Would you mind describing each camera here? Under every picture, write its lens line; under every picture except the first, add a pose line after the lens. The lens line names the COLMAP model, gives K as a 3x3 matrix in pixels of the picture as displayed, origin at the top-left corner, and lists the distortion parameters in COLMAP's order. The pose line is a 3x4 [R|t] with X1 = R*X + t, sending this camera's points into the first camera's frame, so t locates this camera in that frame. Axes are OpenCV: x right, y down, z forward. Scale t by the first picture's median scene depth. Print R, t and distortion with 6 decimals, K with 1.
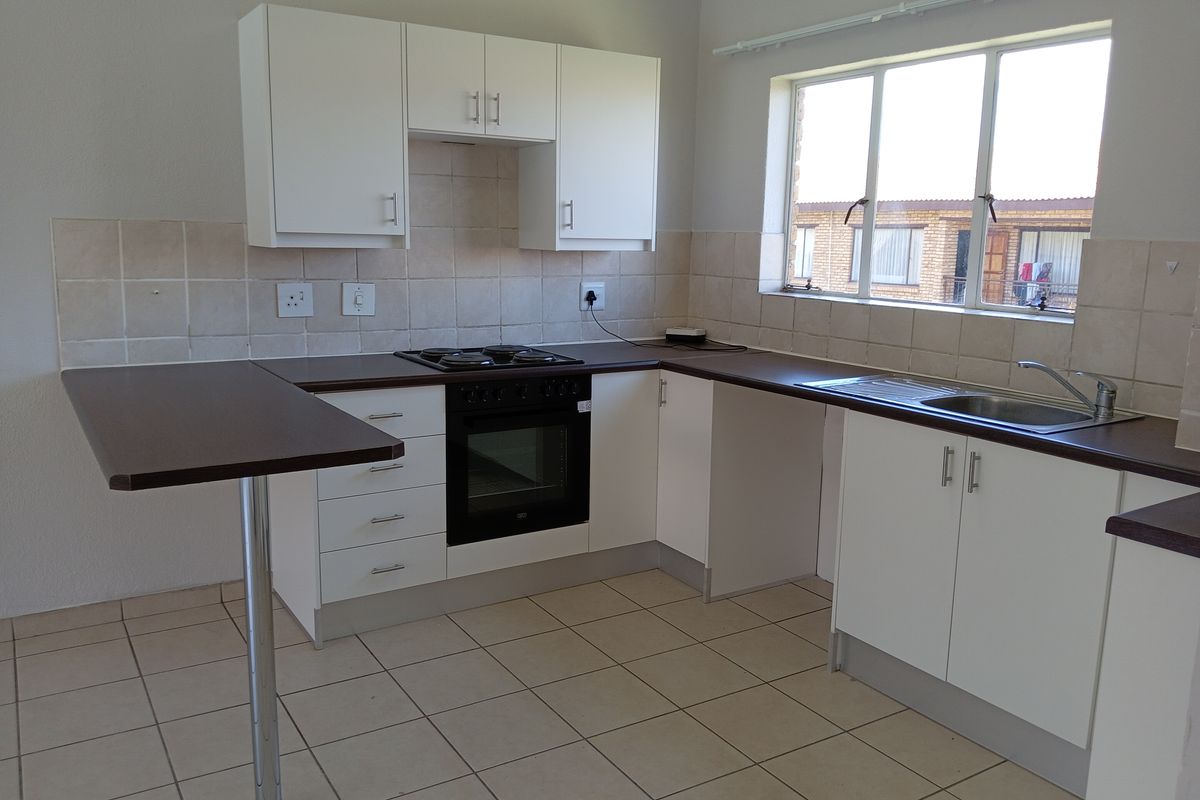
lens RADIAL K [[933.8, 0, 600.0], [0, 933.8, 400.0], [0, 0, 1]] dist [0.115154, -0.224777]
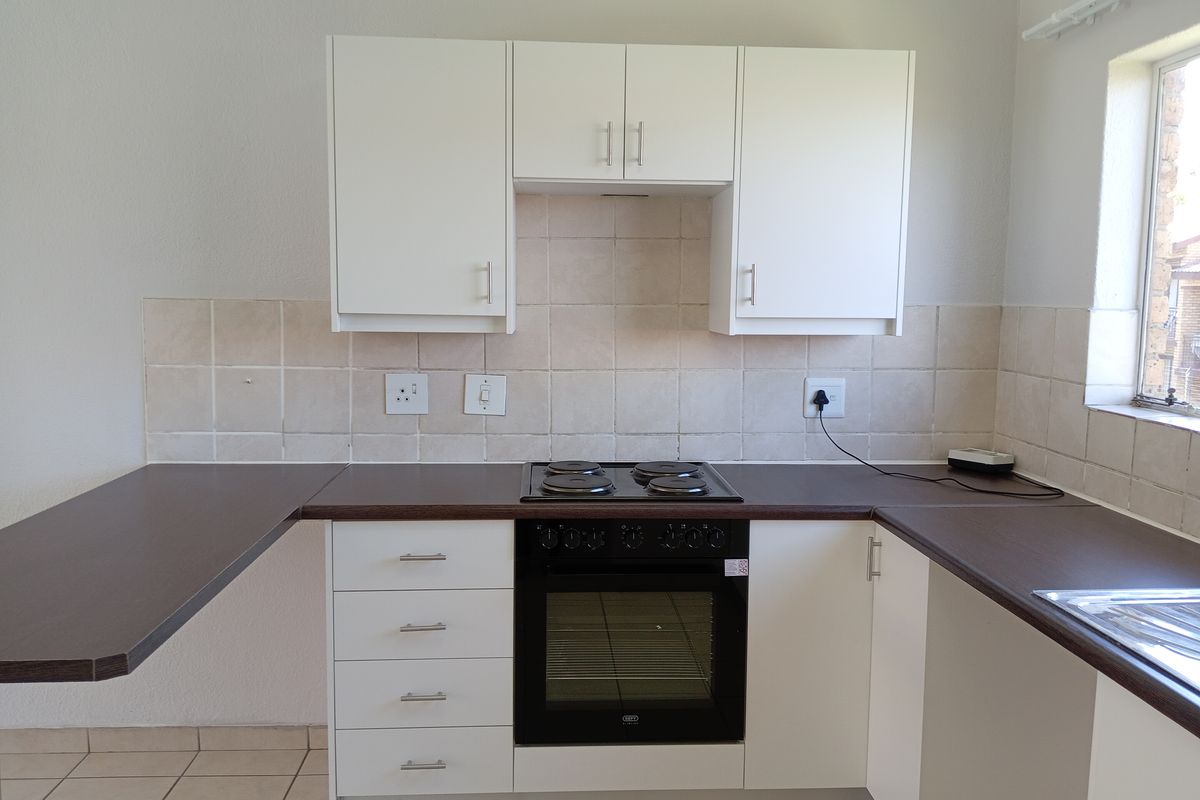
lens RADIAL K [[933.8, 0, 600.0], [0, 933.8, 400.0], [0, 0, 1]] dist [0.115154, -0.224777]
pose [[0.876759, 0.043072, -0.478998, 0.211470], [-0.079004, 0.995350, -0.055106, -0.066803], [0.474397, 0.086158, 0.876085, 0.352992]]
